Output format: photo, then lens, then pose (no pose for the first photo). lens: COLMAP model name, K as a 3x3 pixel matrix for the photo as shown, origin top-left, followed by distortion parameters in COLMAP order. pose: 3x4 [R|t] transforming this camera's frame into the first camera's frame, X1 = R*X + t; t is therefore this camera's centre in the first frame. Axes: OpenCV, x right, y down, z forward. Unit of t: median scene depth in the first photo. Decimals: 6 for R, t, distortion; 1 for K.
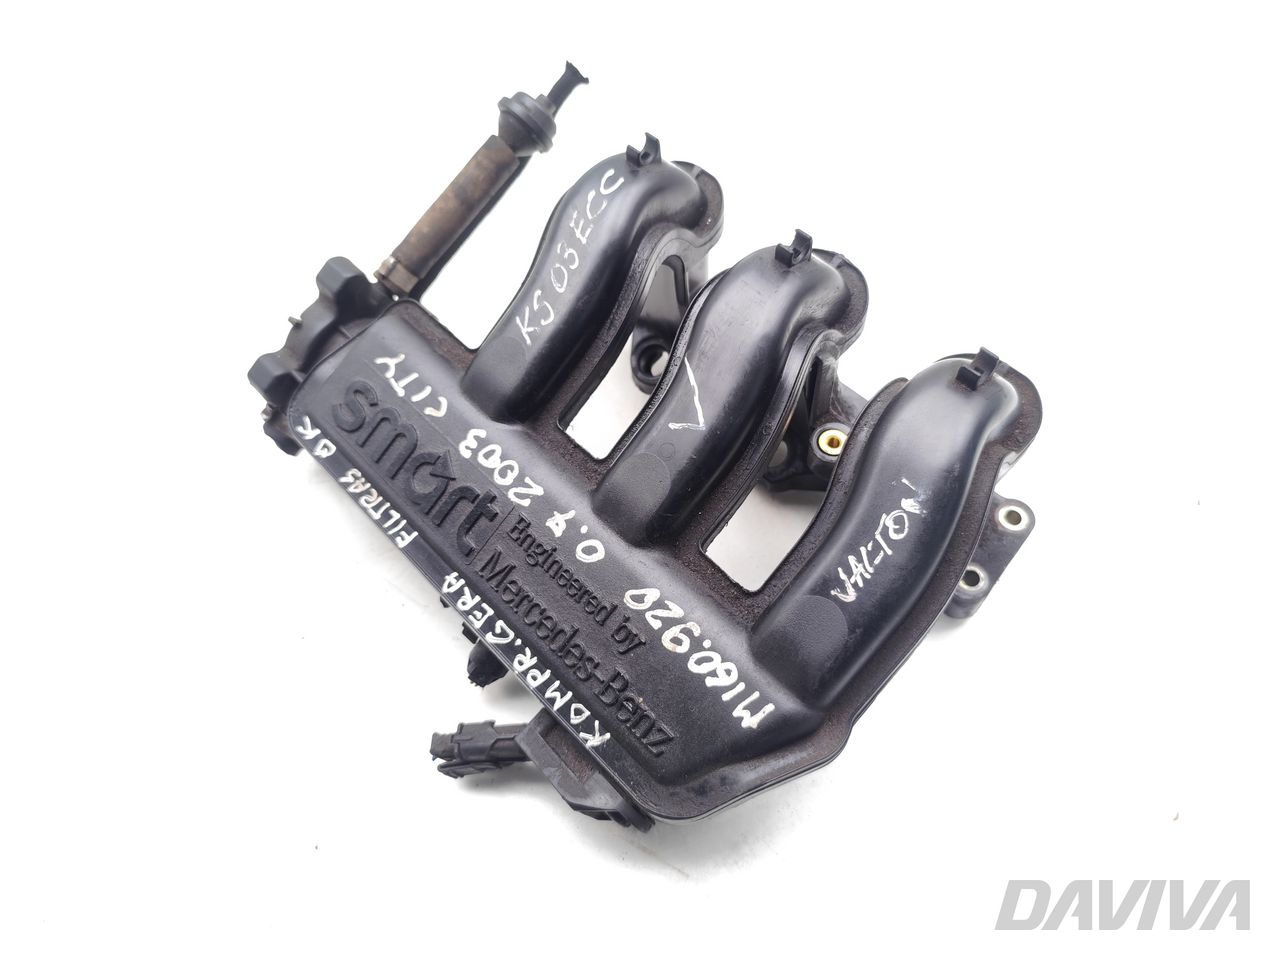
lens RADIAL K [[846.4, 0, 640.0], [0, 846.4, 480.0], [0, 0, 1]] dist [0.128612, -0.000767]
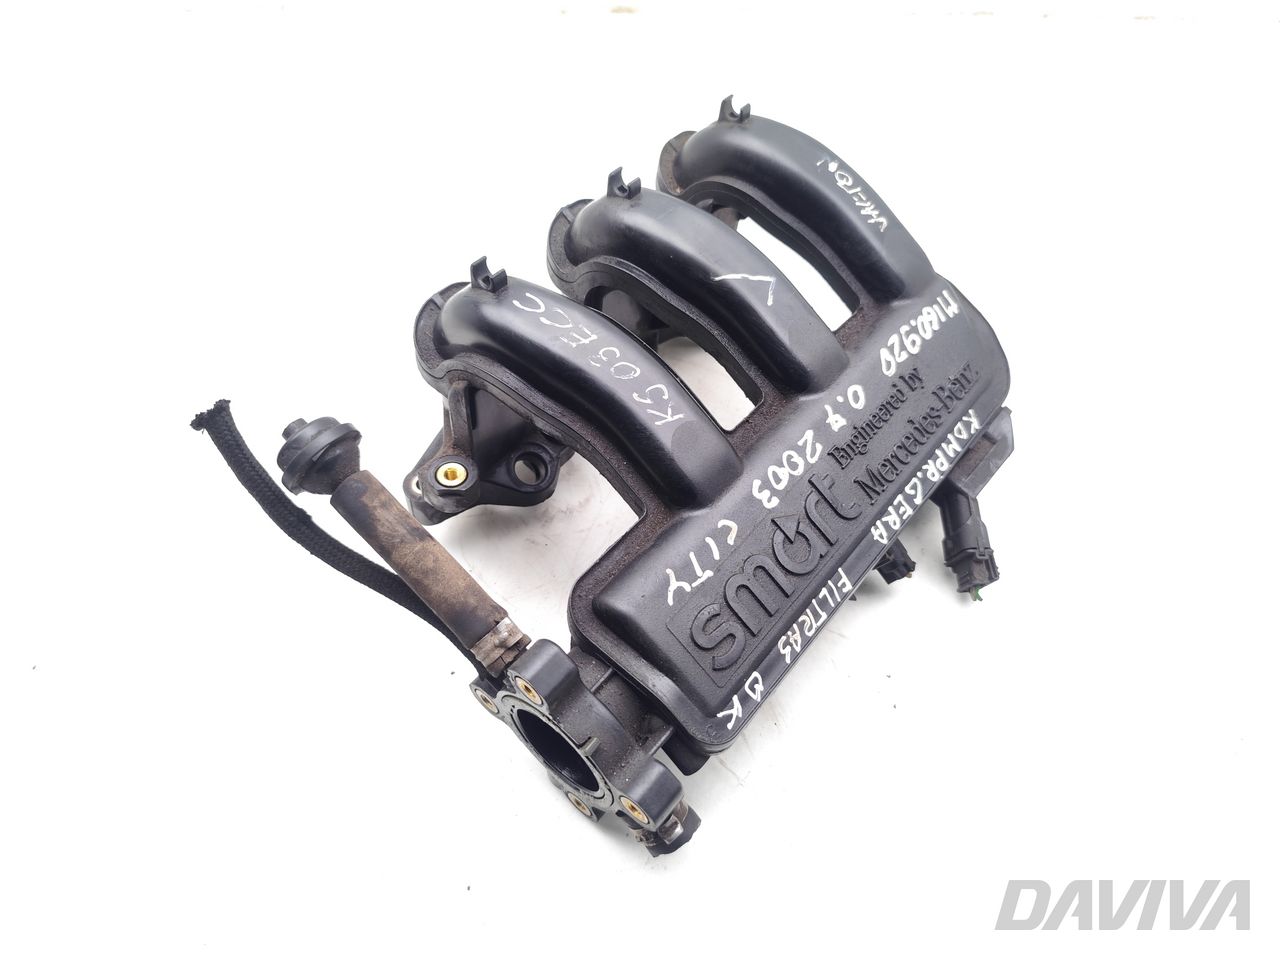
lens RADIAL K [[846.4, 0, 640.0], [0, 846.4, 480.0], [0, 0, 1]] dist [0.128612, -0.000767]
pose [[-0.105479, -0.783065, 0.612930, -0.793941], [0.824879, 0.275341, 0.493722, -0.673455], [-0.555381, 0.557670, 0.616892, 0.473873]]
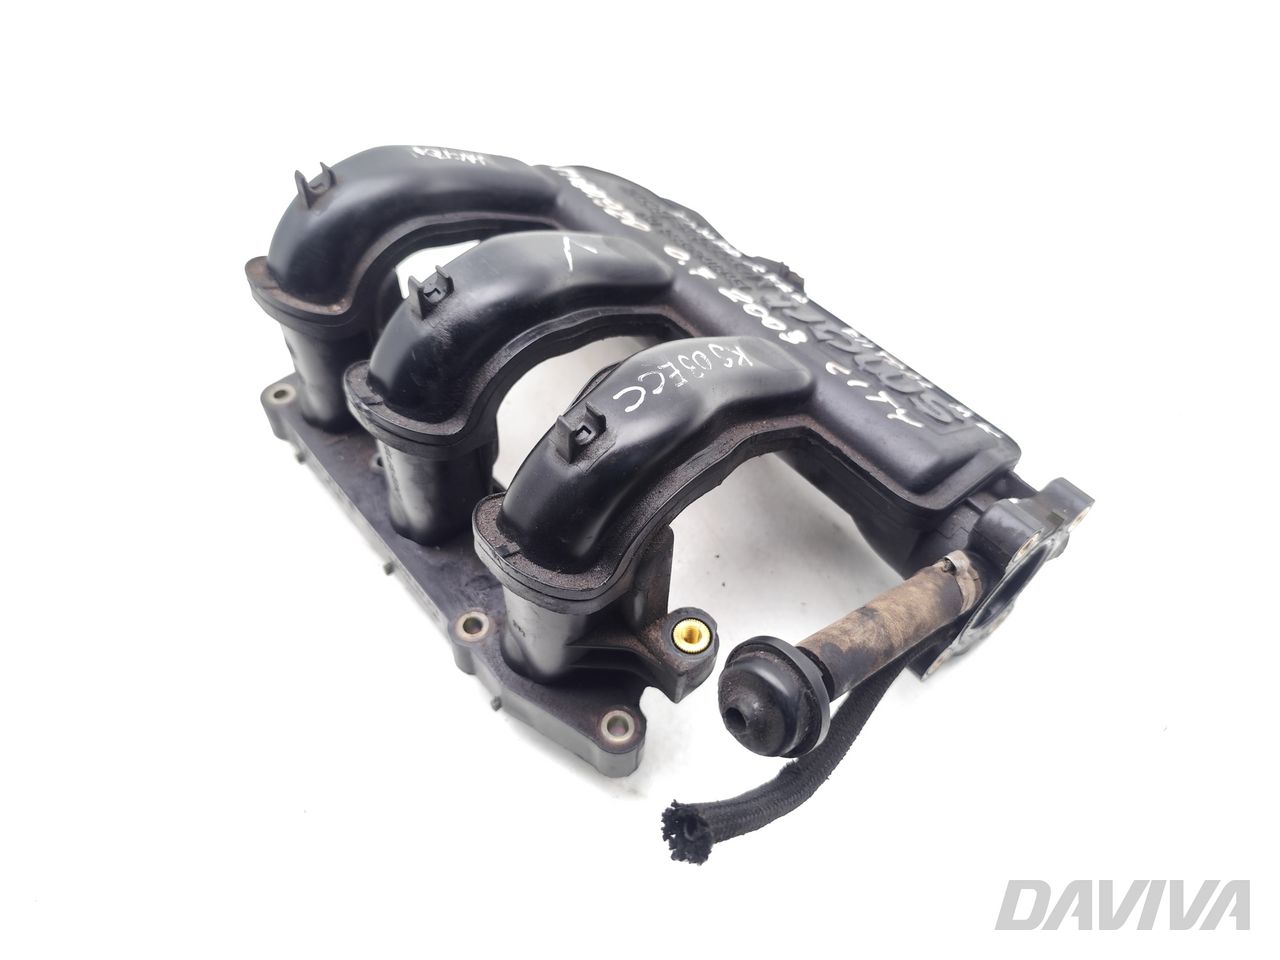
lens RADIAL K [[846.4, 0, 640.0], [0, 846.4, 480.0], [0, 0, 1]] dist [0.128612, -0.000767]
pose [[-0.996223, -0.063396, 0.059342, -0.092589], [0.077933, -0.351332, 0.933002, -1.088660], [-0.038300, 0.934102, 0.354945, 0.824949]]
